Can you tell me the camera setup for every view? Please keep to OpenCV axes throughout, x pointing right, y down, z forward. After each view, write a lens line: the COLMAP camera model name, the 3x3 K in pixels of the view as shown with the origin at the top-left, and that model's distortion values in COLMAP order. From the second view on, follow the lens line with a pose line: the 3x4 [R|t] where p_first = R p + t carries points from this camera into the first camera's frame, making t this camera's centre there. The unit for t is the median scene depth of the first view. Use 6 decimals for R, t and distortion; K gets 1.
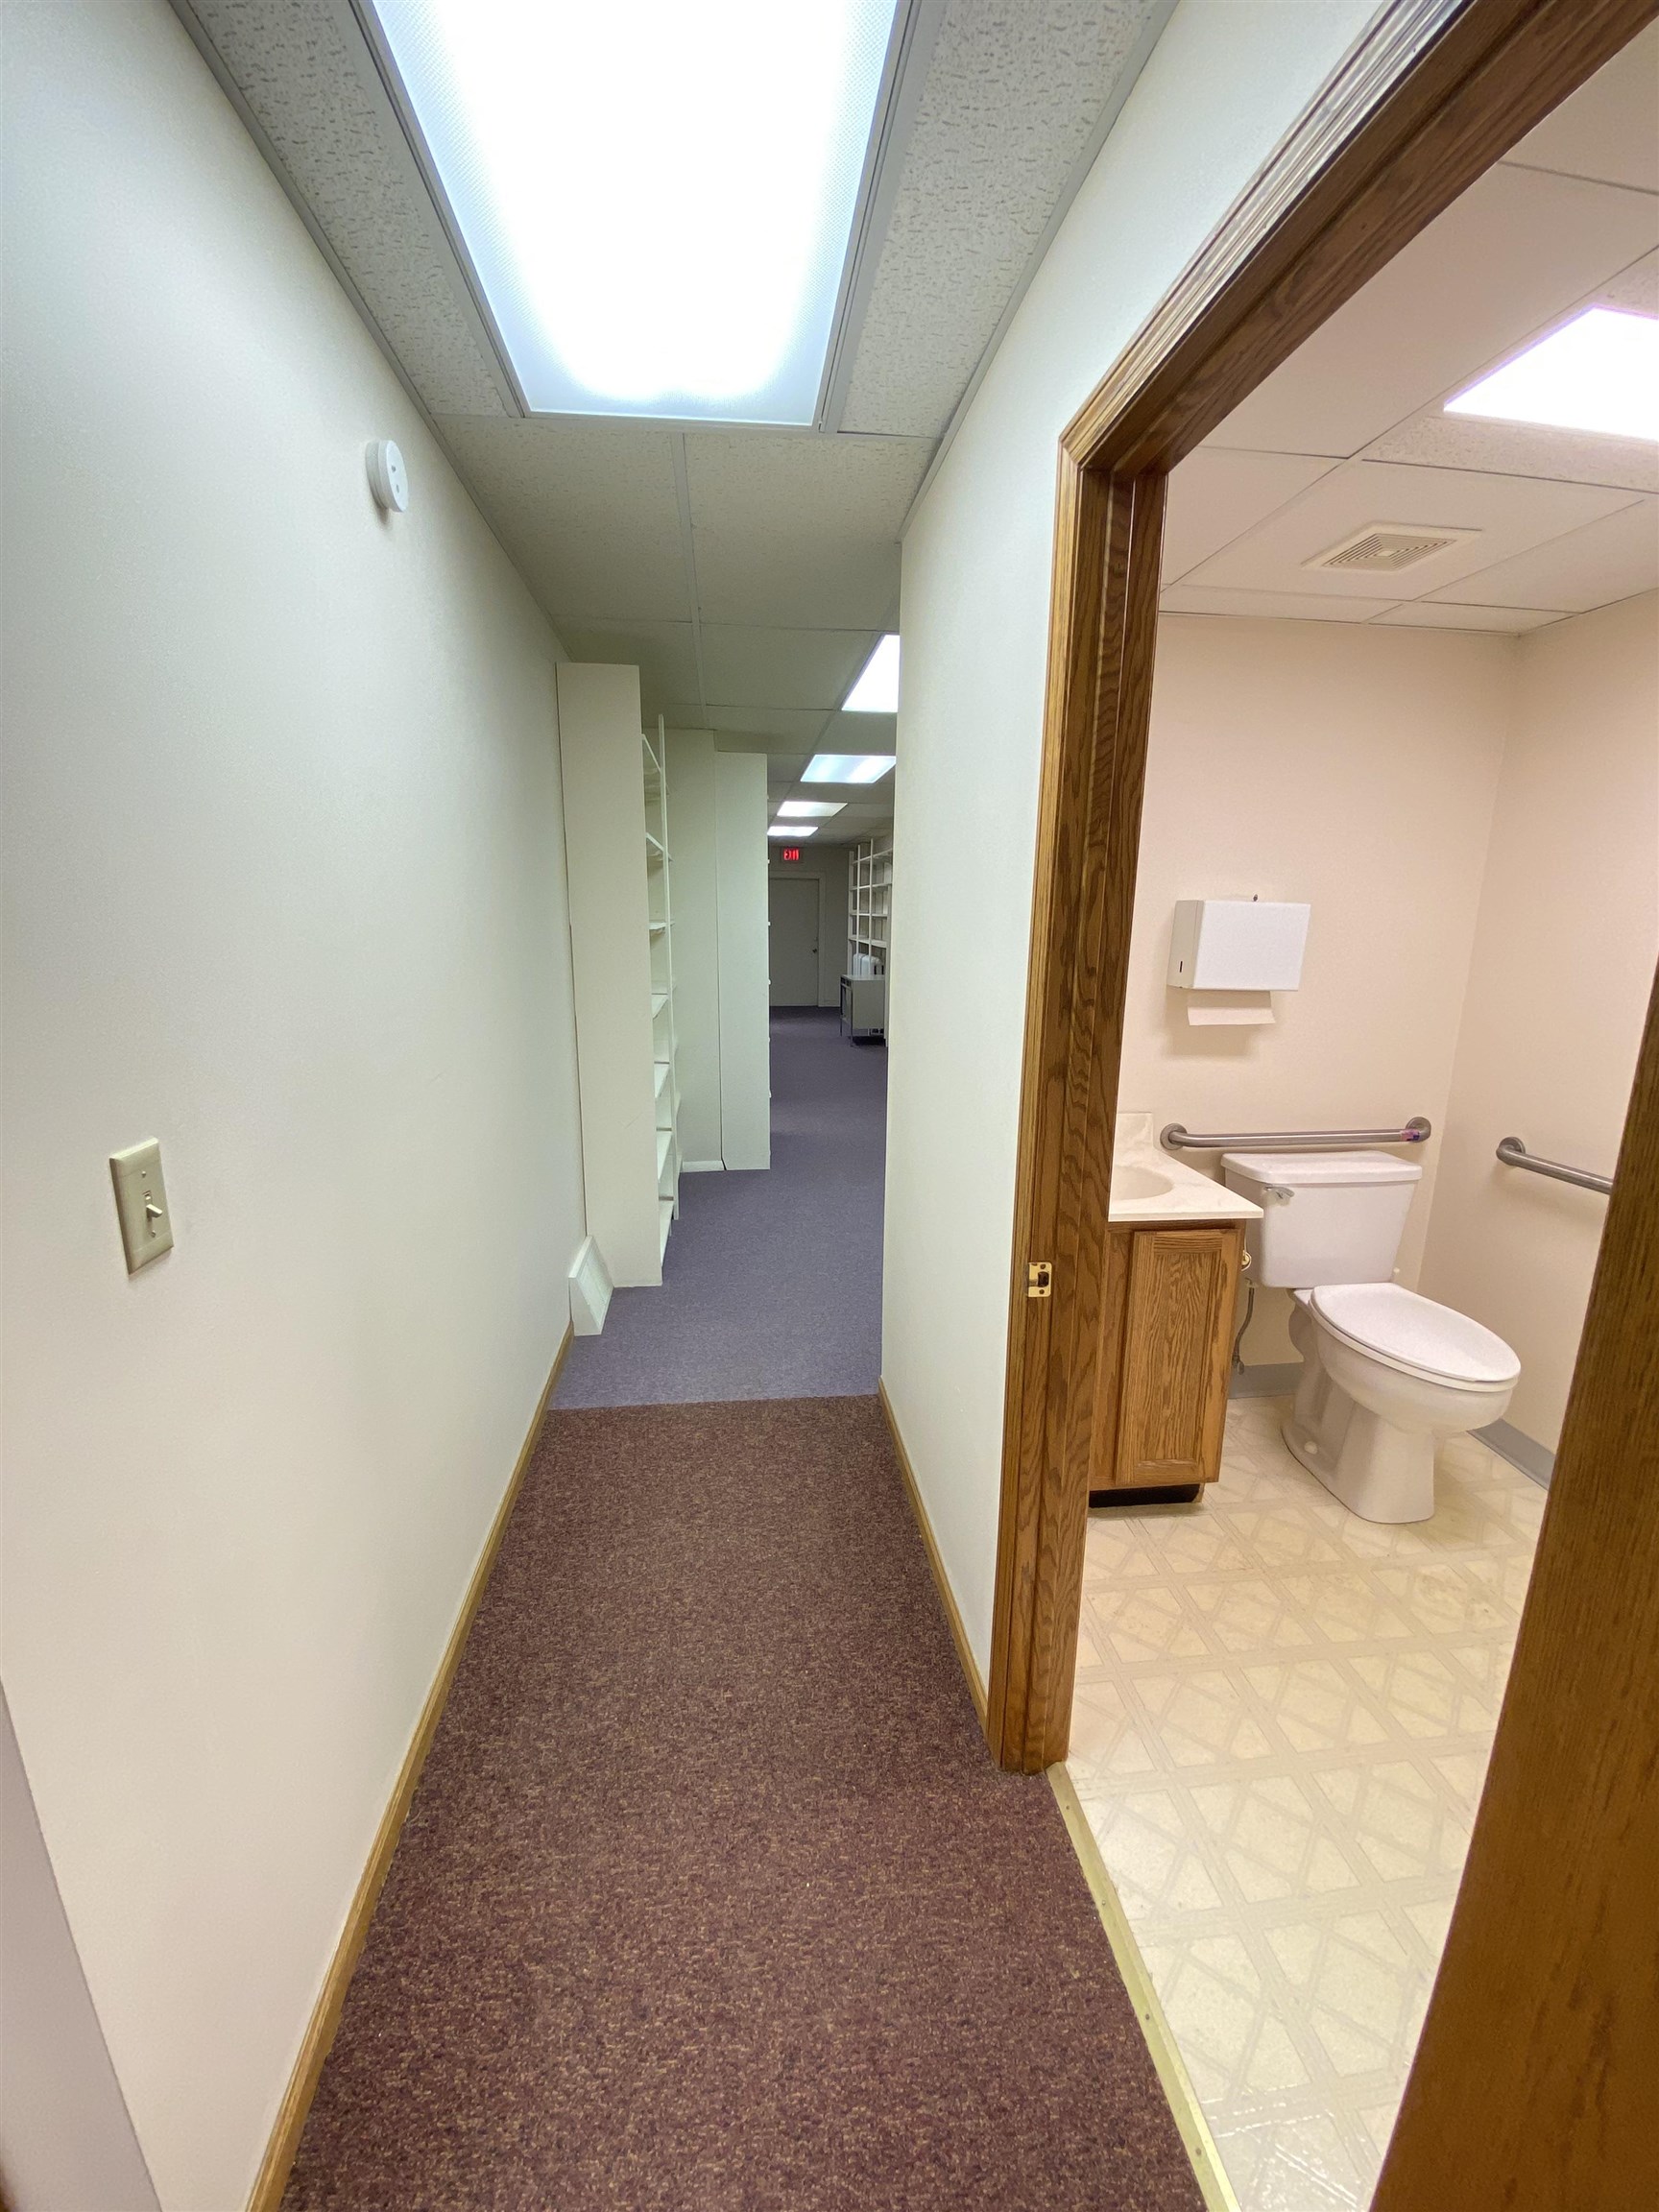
lens RADIAL K [[906.4, 0, 819.8], [0, 906.4, 1110.2], [0, 0, 1]] dist [-0.009602, -0.009630]
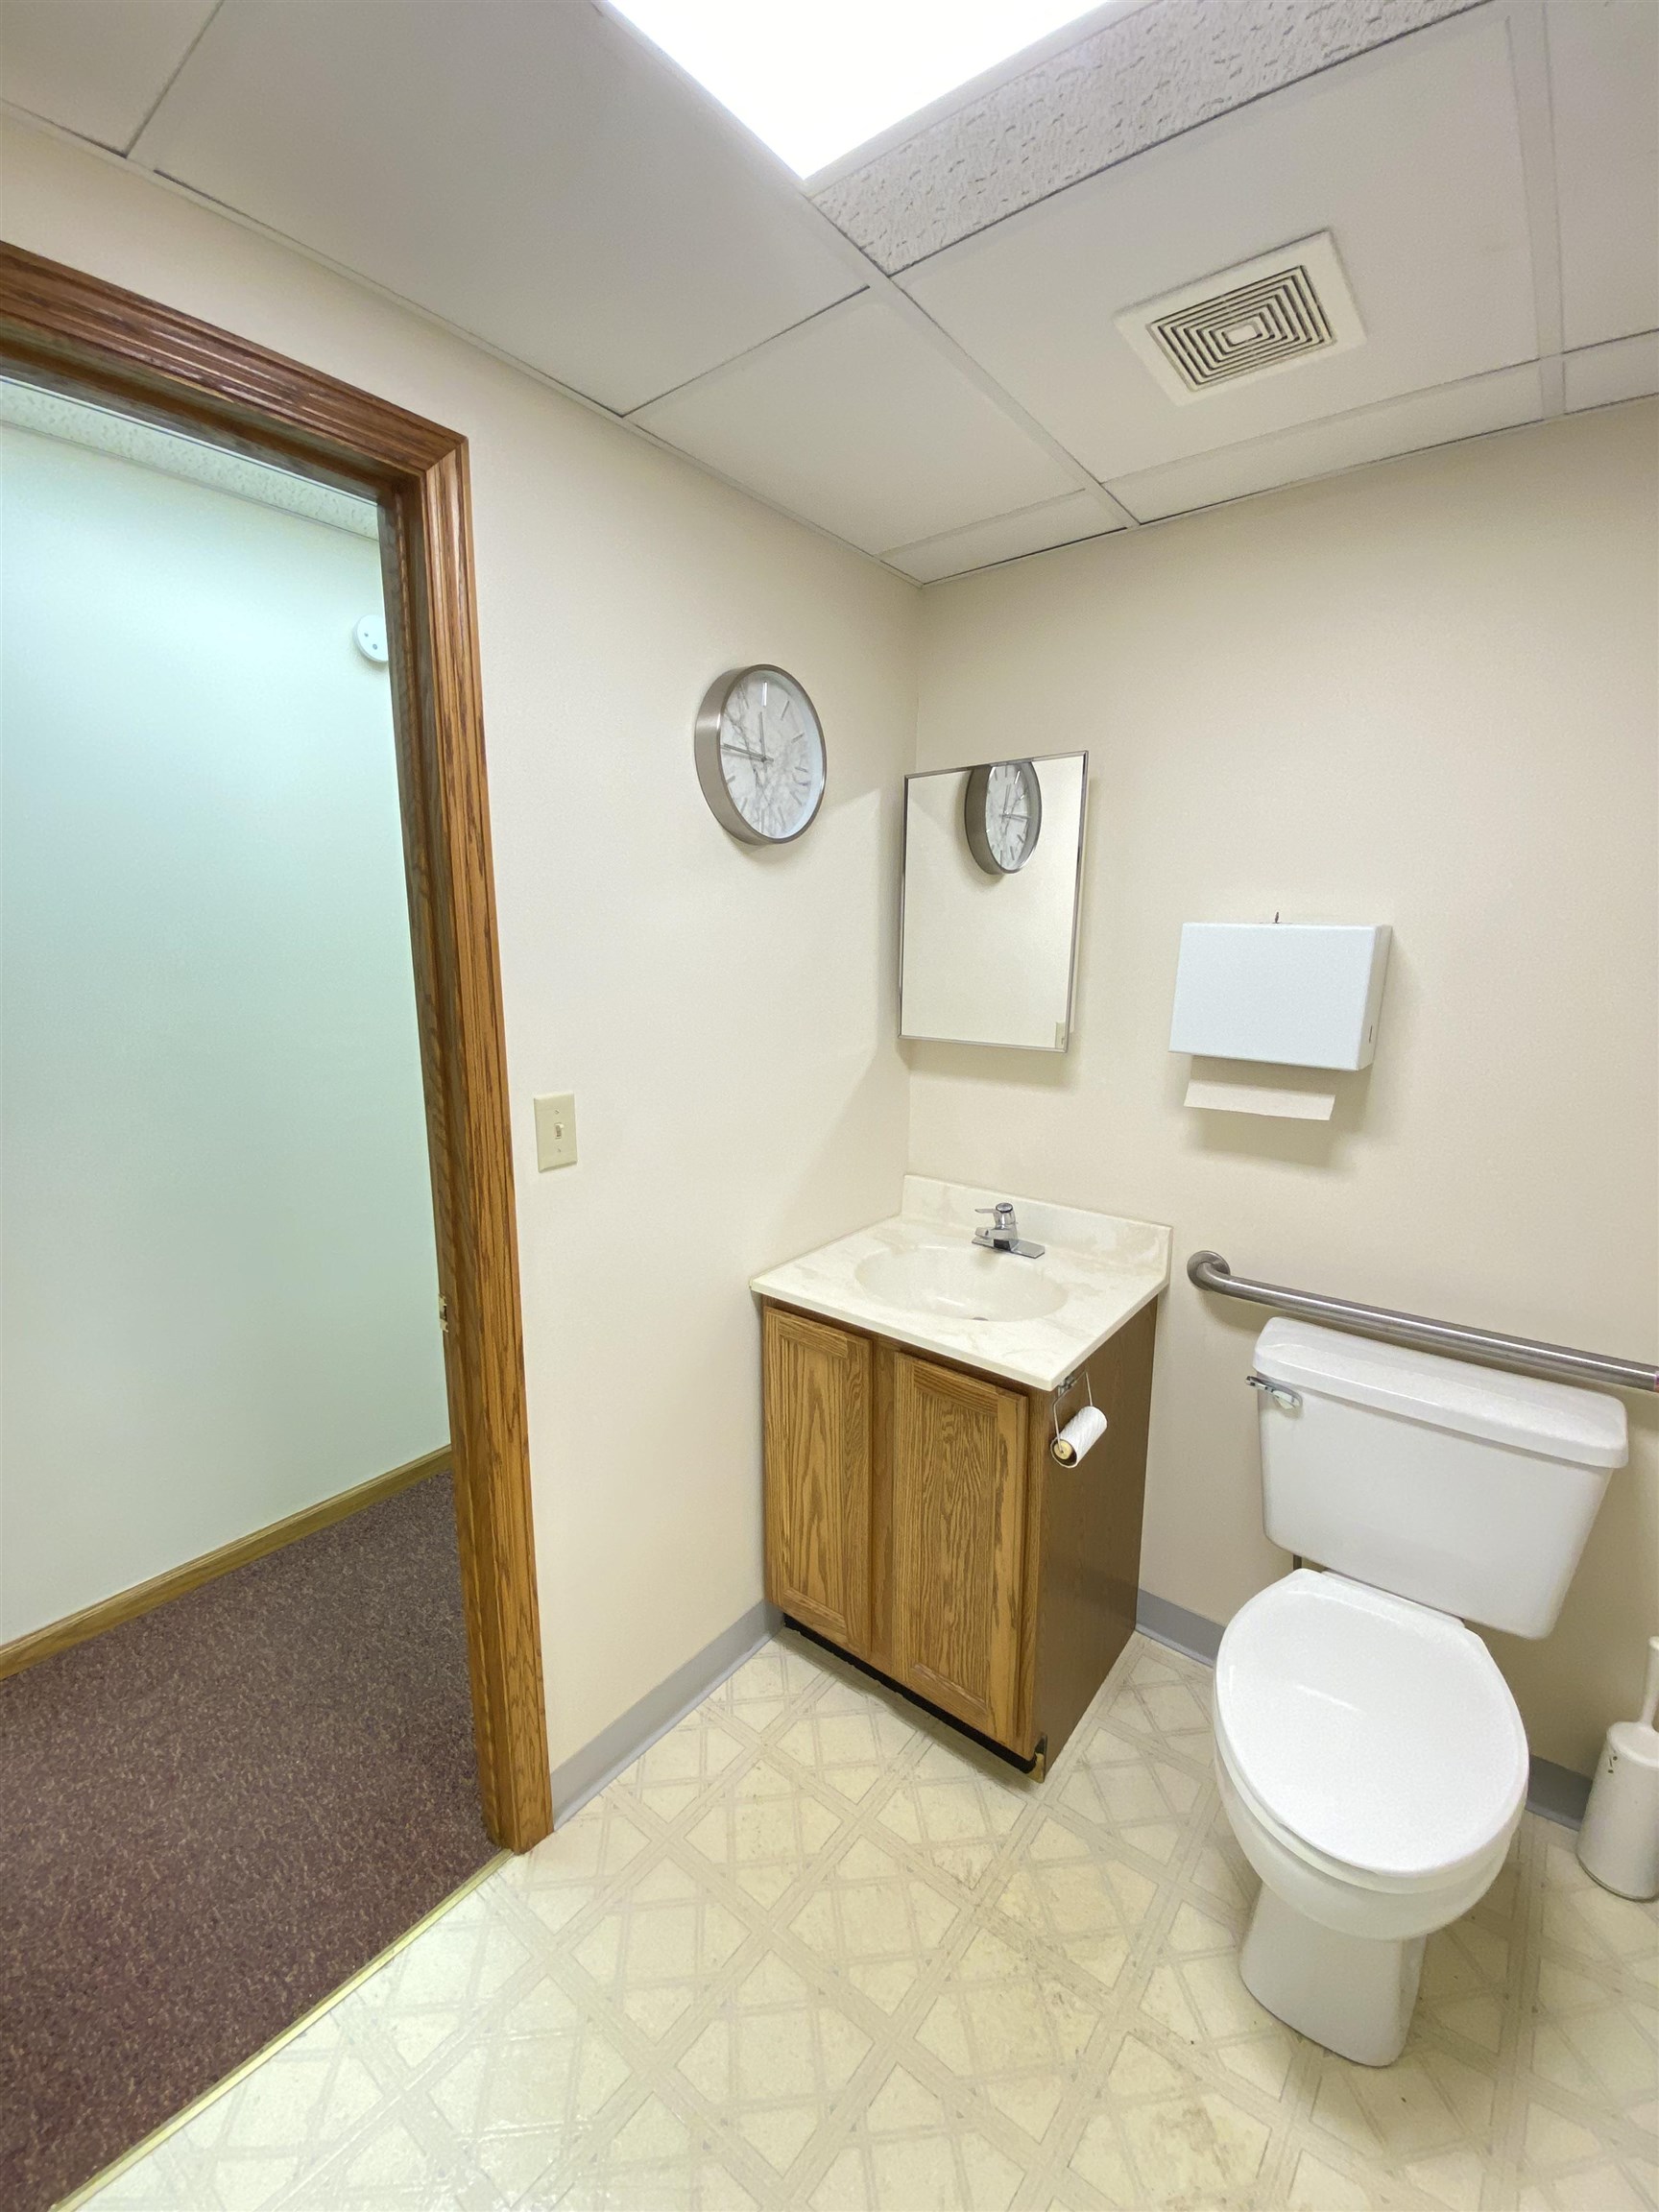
lens RADIAL K [[906.4, 0, 809.2], [0, 906.4, 1097.3], [0, 0, 1]] dist [-0.009602, -0.009630]
pose [[0.703942, 0.118529, -0.700297, 1.075109], [-0.151739, 0.988311, 0.014748, -0.106316], [0.693859, 0.095881, 0.713699, 0.499236]]
